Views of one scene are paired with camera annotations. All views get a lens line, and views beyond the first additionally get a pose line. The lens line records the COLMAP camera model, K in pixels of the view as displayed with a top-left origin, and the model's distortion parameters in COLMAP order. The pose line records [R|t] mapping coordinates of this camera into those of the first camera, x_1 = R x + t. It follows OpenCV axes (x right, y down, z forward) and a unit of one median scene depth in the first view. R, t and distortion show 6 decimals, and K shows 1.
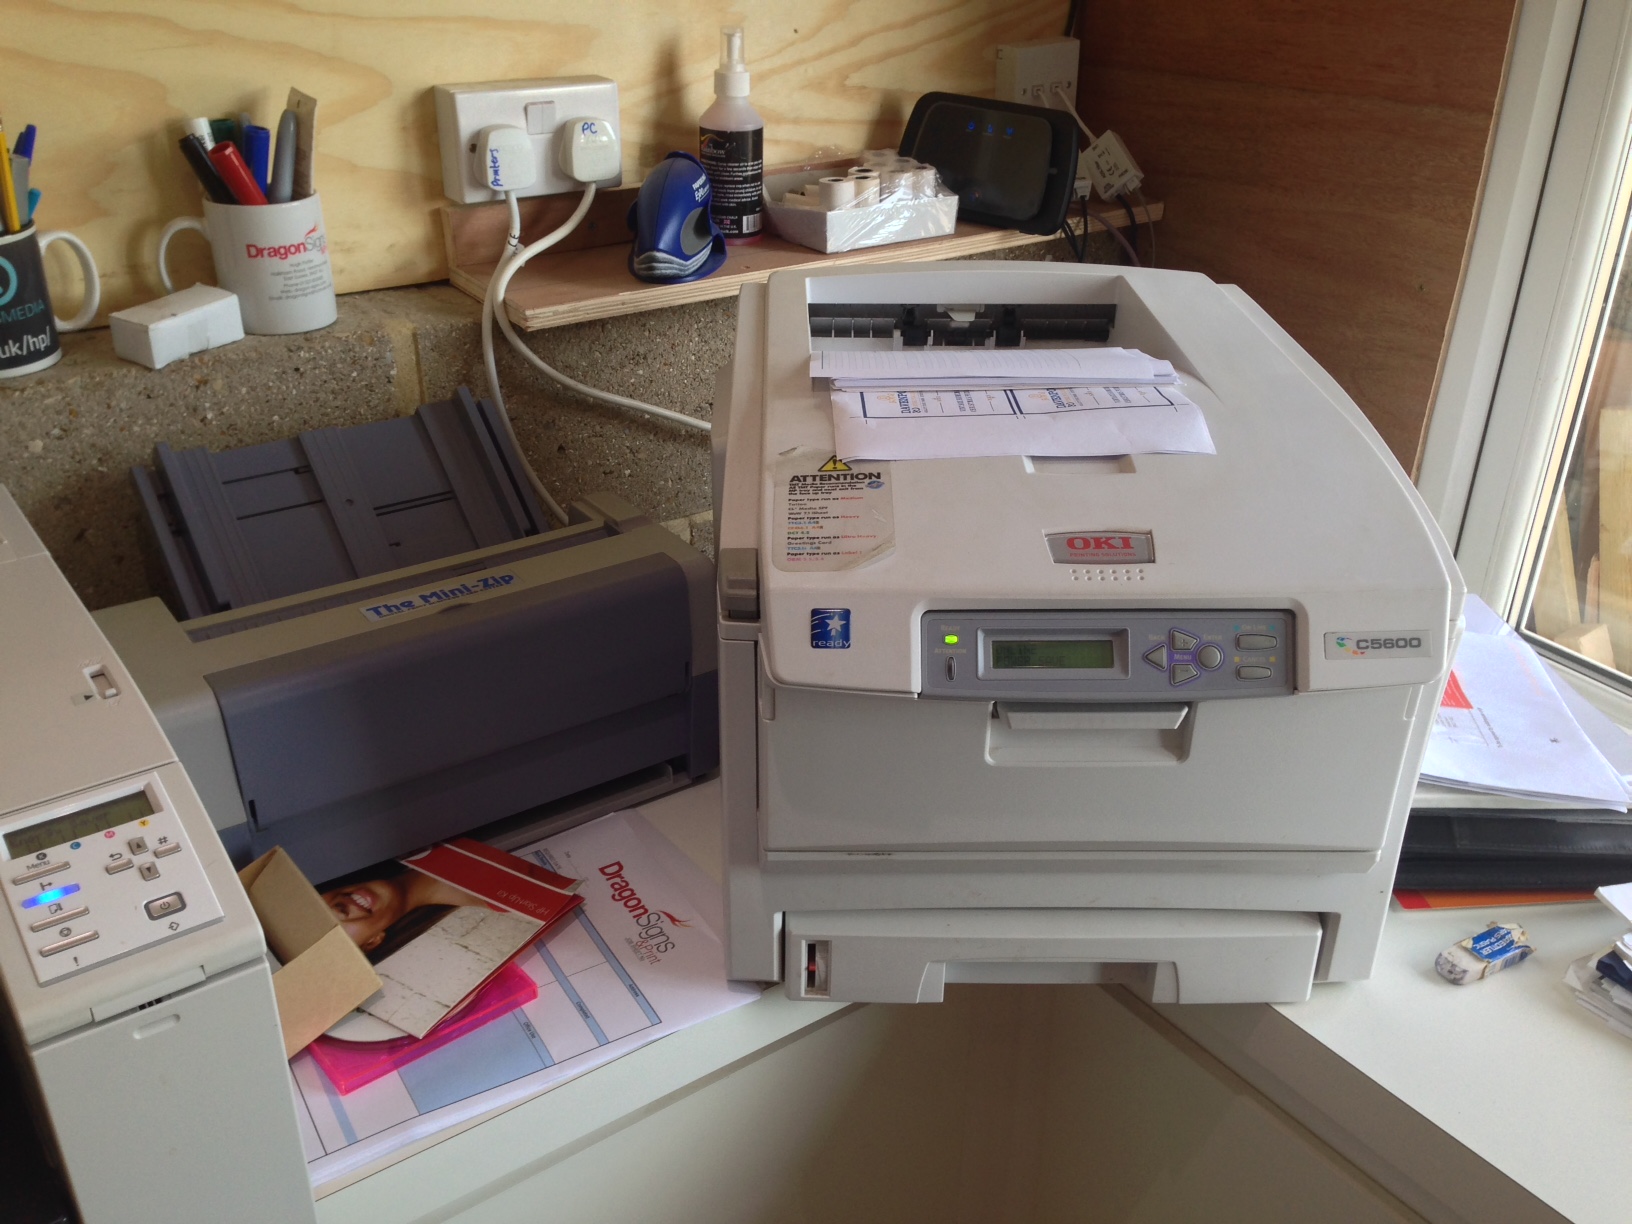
lens RADIAL K [[1540.3, 0, 814.8], [0, 1540.3, 671.2], [0, 0, 1]] dist [0.156971, -0.251625]
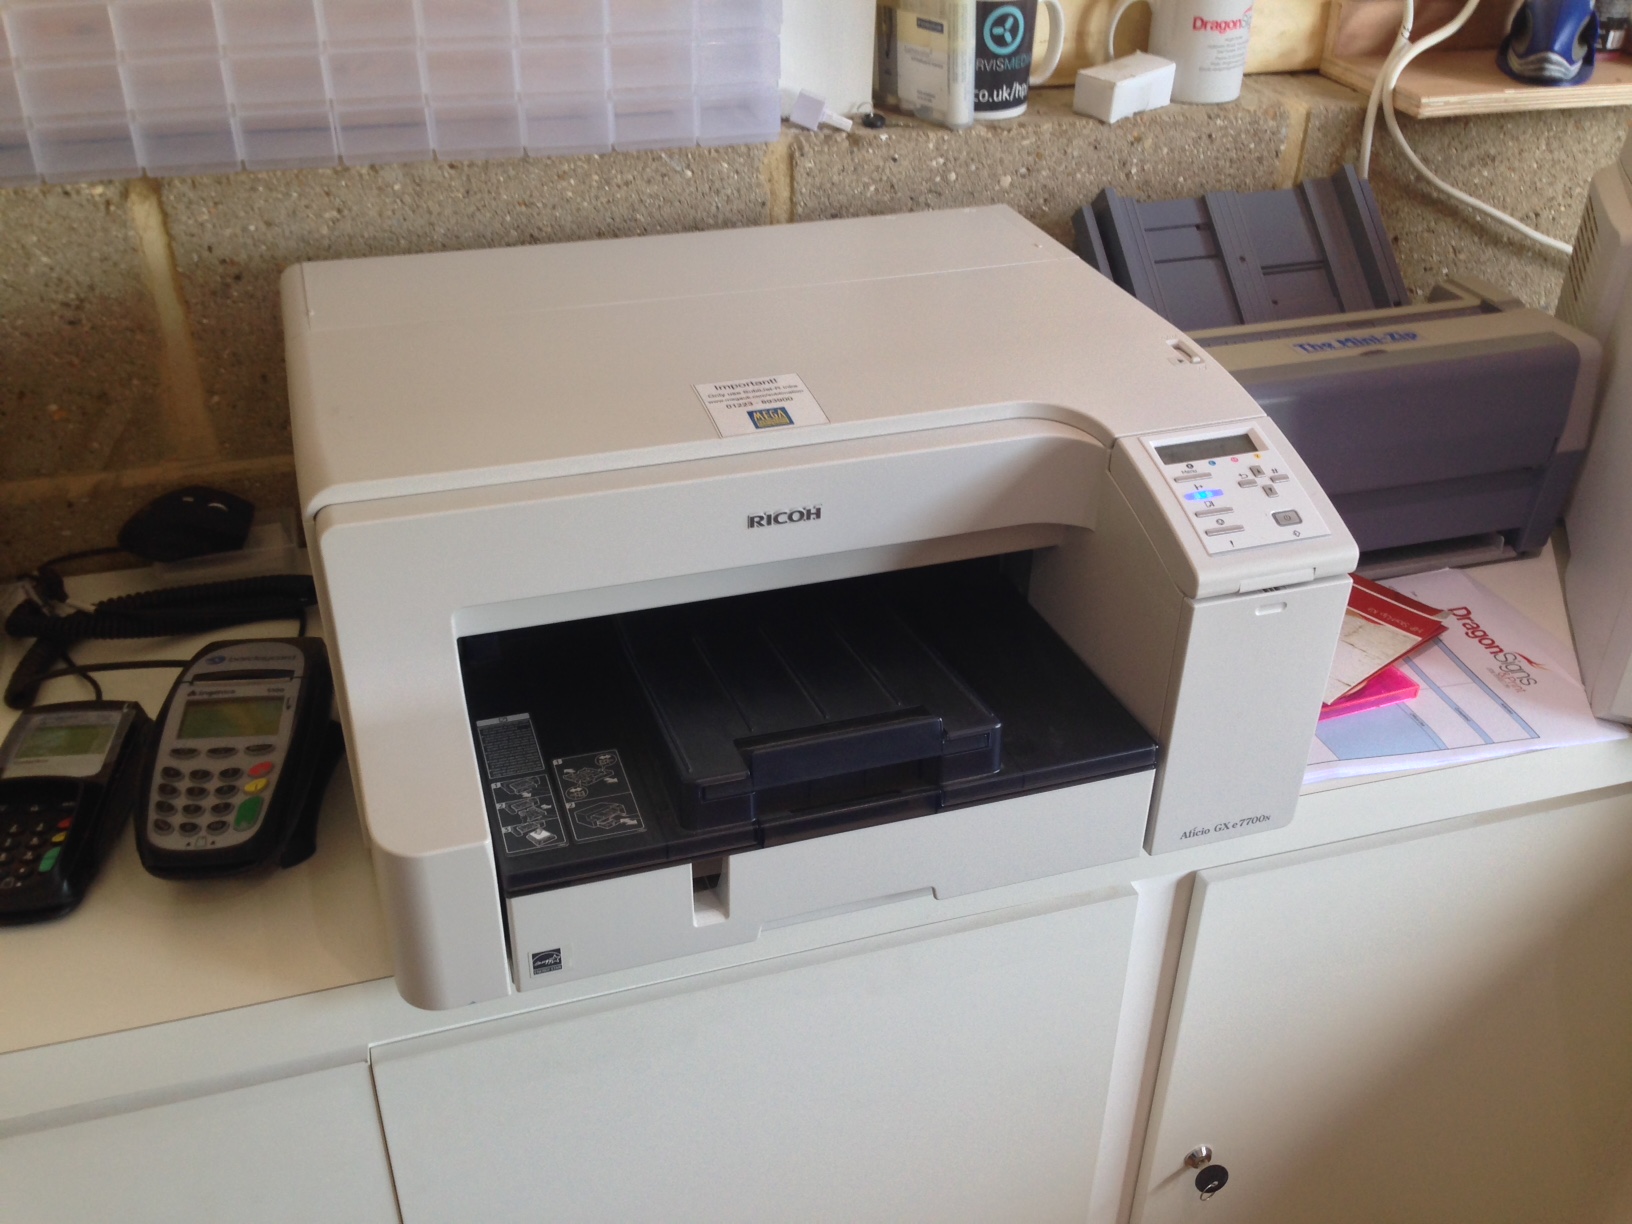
lens RADIAL K [[1540.3, 0, 814.8], [0, 1540.3, 671.2], [0, 0, 1]] dist [0.156971, -0.251625]
pose [[0.949911, 0.177549, -0.257188, -0.250551], [-0.156864, 0.982646, 0.098996, 0.120232], [0.270301, -0.053694, 0.961277, -0.181218]]
